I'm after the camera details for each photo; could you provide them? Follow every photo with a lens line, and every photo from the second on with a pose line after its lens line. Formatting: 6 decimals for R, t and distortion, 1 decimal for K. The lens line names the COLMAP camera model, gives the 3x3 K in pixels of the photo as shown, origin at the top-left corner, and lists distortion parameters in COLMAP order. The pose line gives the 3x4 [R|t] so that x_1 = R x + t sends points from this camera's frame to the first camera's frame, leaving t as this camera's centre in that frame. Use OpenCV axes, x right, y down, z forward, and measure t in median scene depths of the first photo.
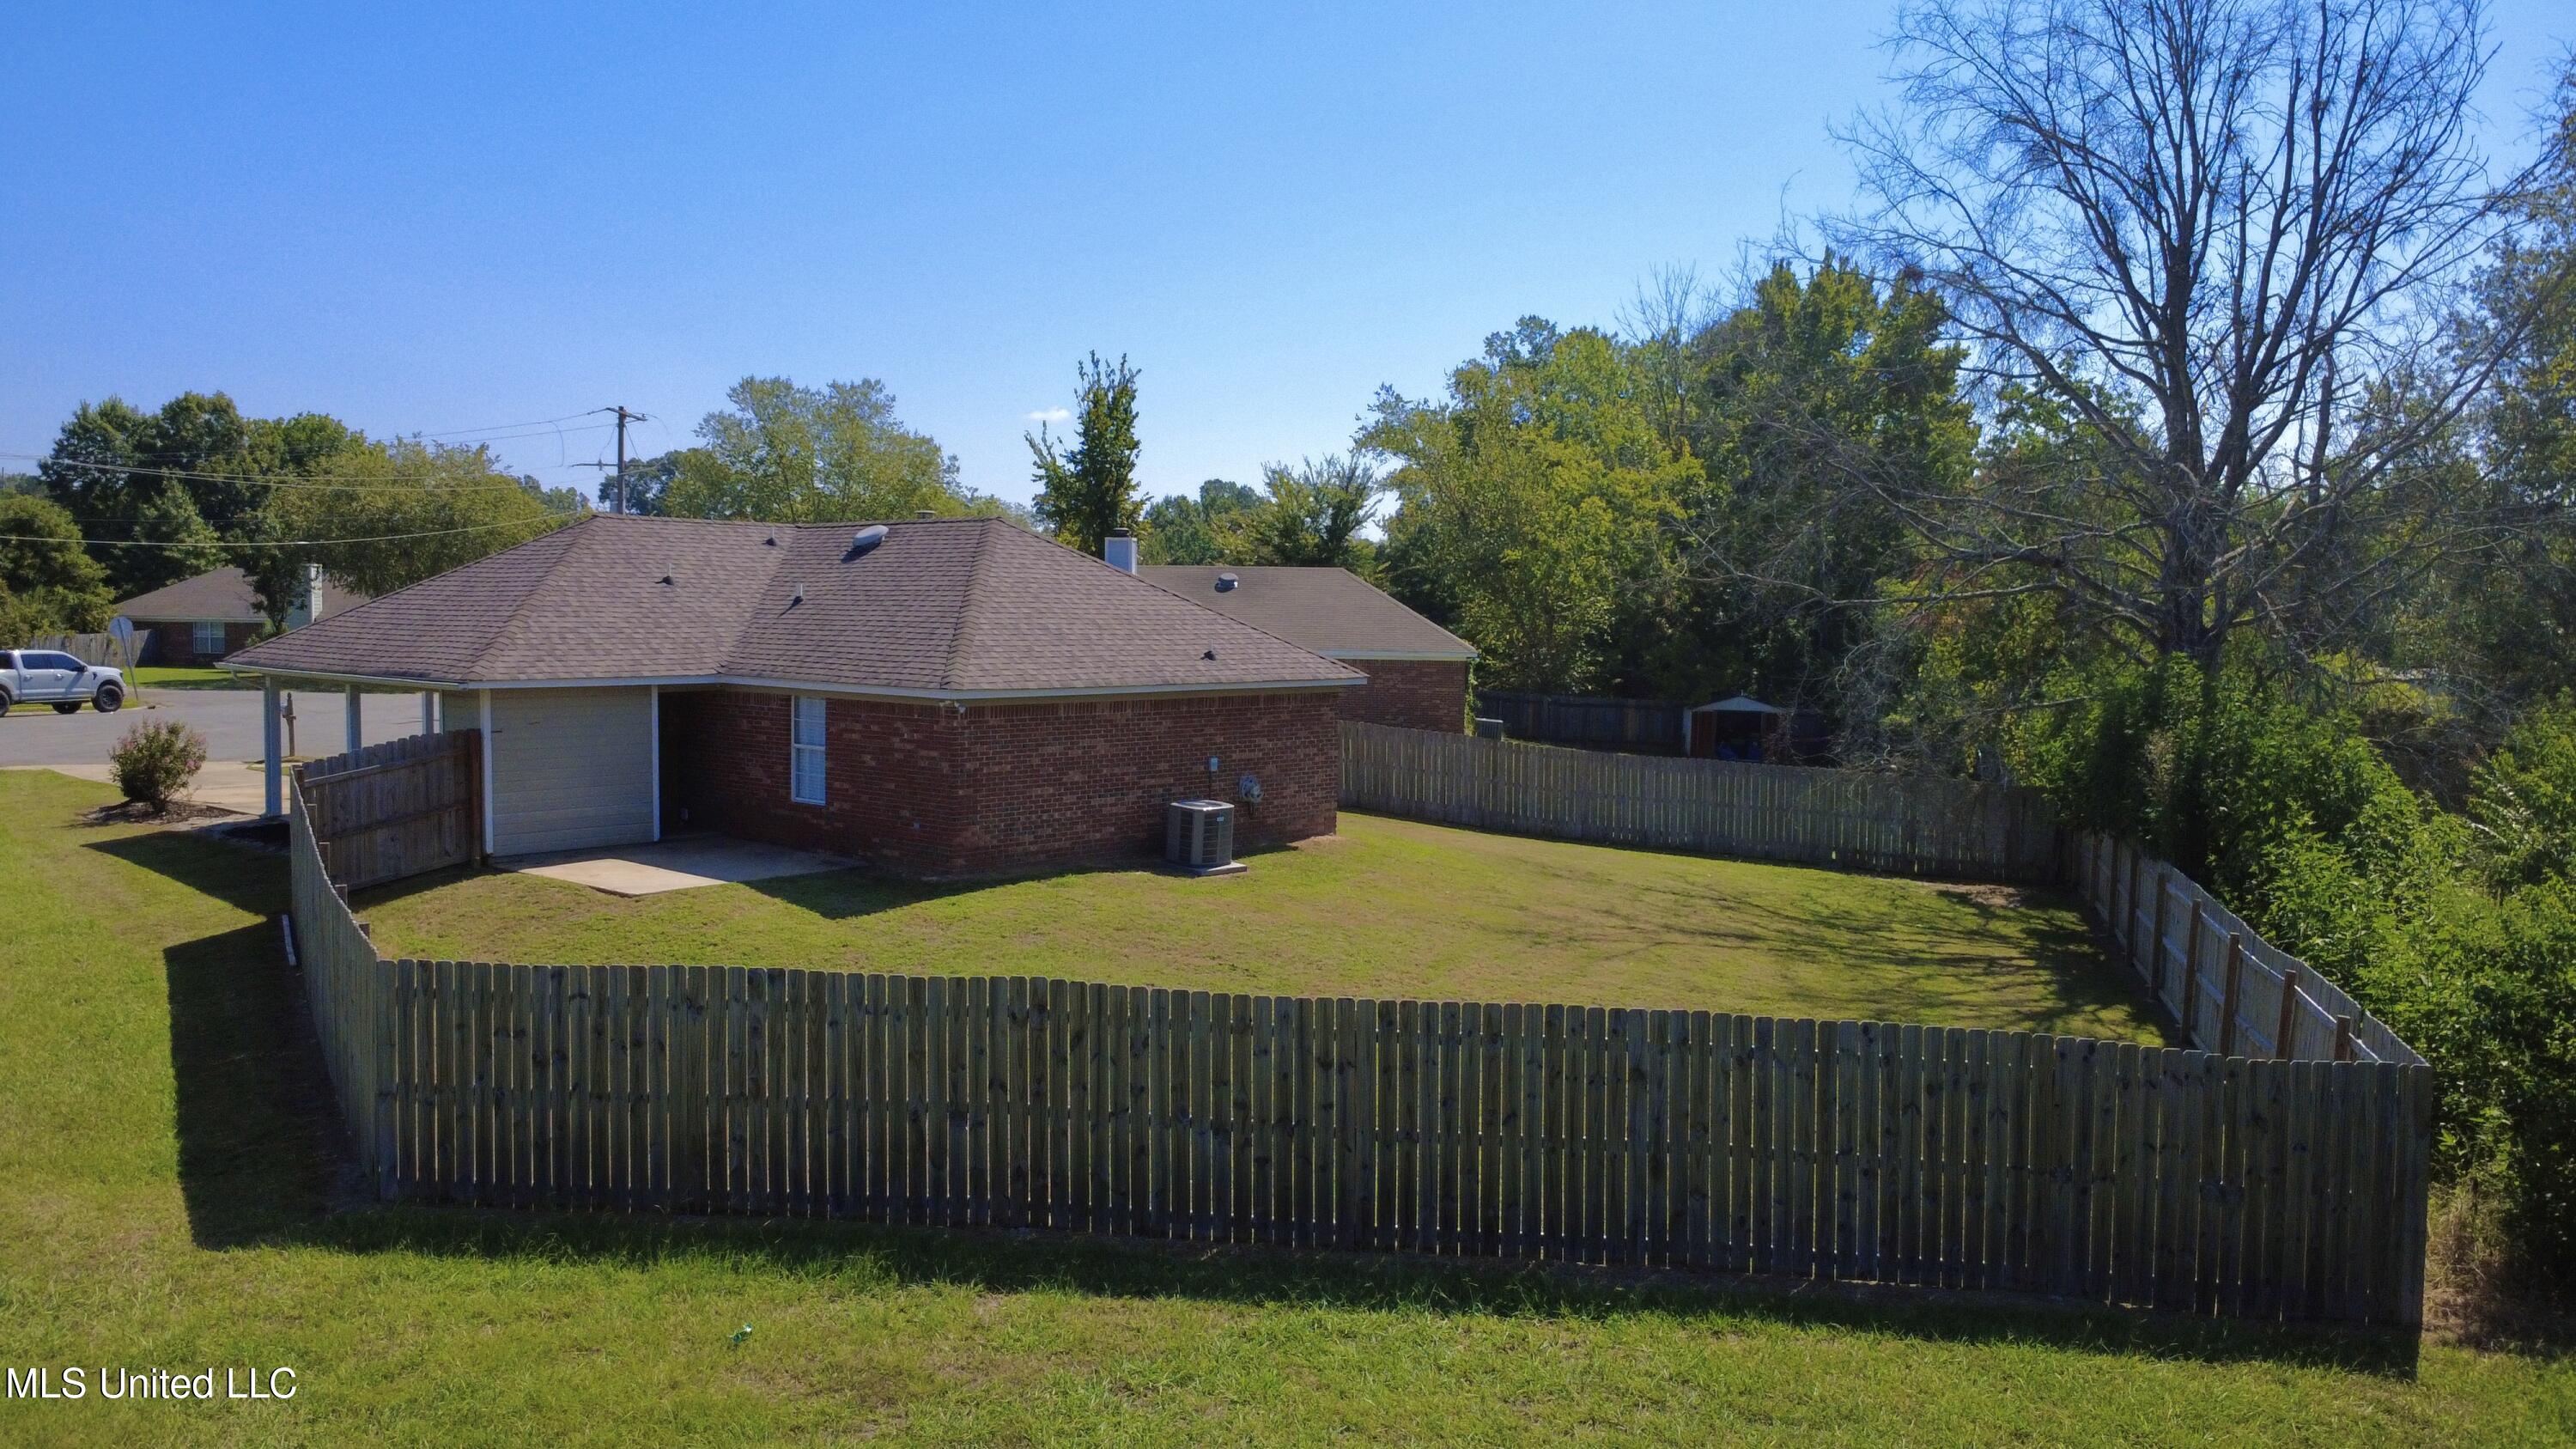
lens RADIAL K [[1888.1, 0, 1287.0], [0, 1888.1, 721.2], [0, 0, 1]] dist [-0.004504, 0.004594]
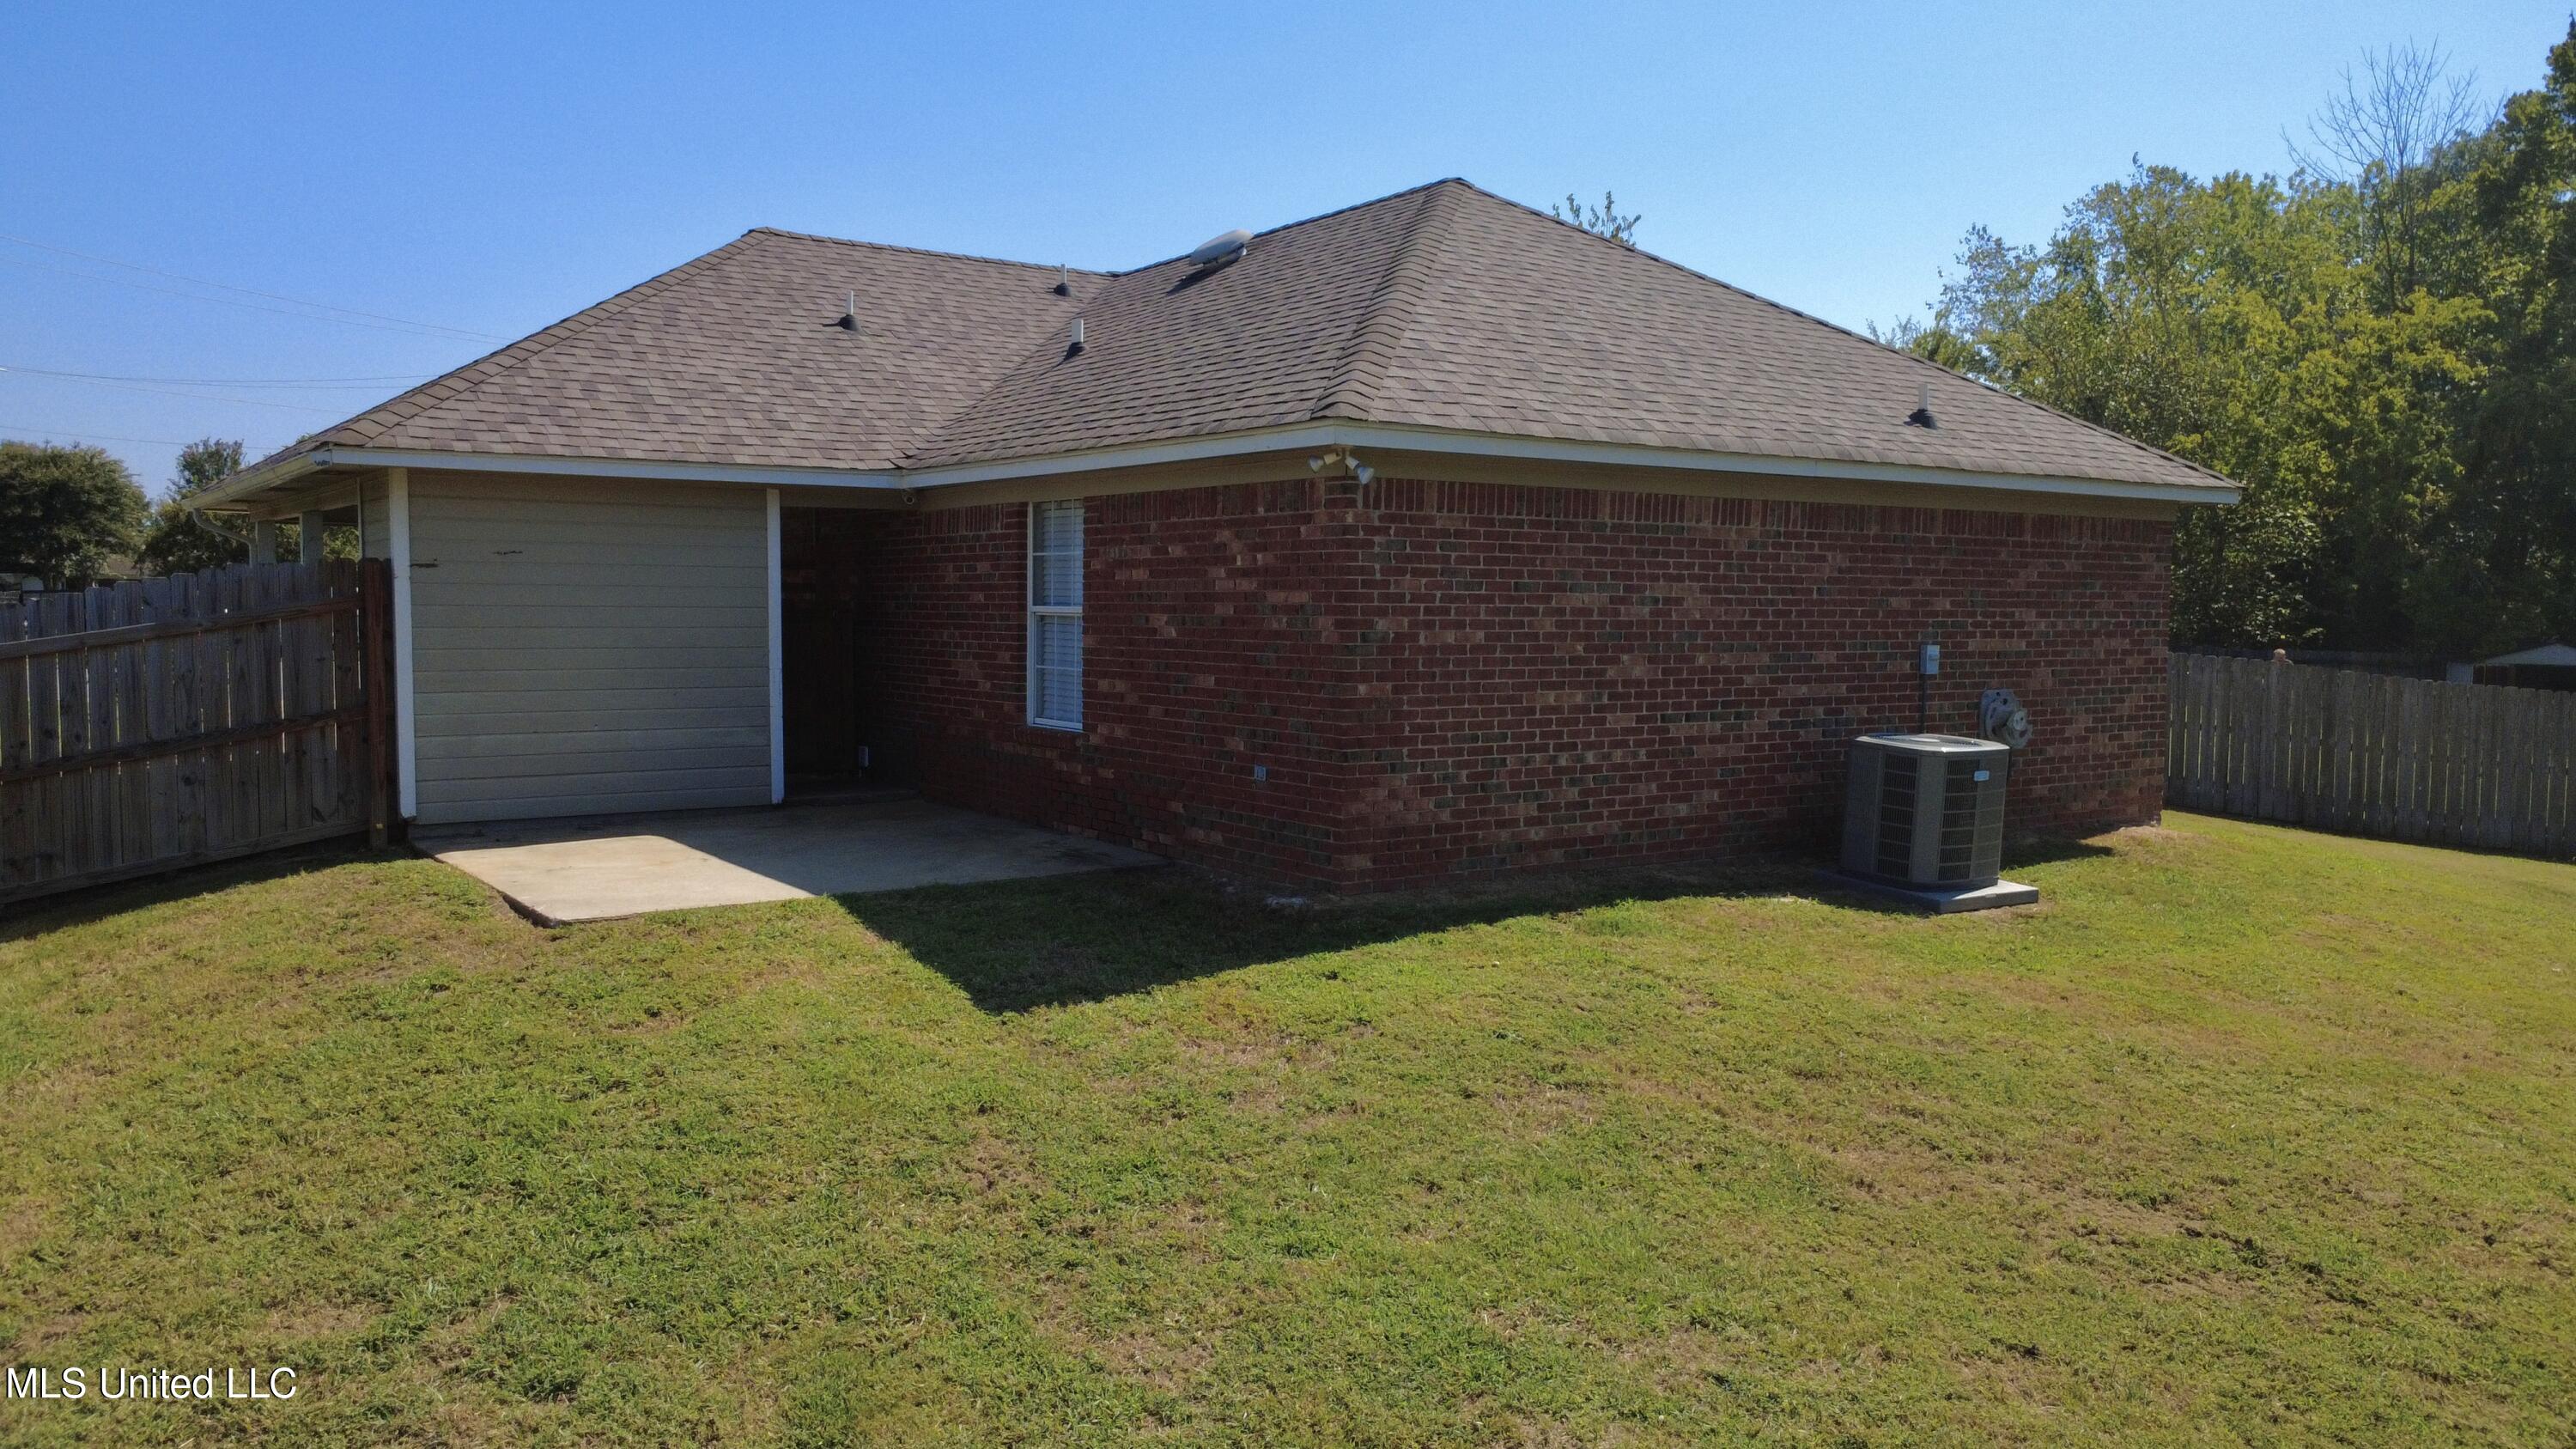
lens RADIAL K [[1888.1, 0, 1290.7], [0, 1888.1, 726.9], [0, 0, 1]] dist [-0.004504, 0.004594]
pose [[0.972101, 0.011099, -0.234298, -0.087181], [-0.010423, 0.999937, 0.004124, 0.041349], [0.234329, -0.001567, 0.972156, 0.565961]]
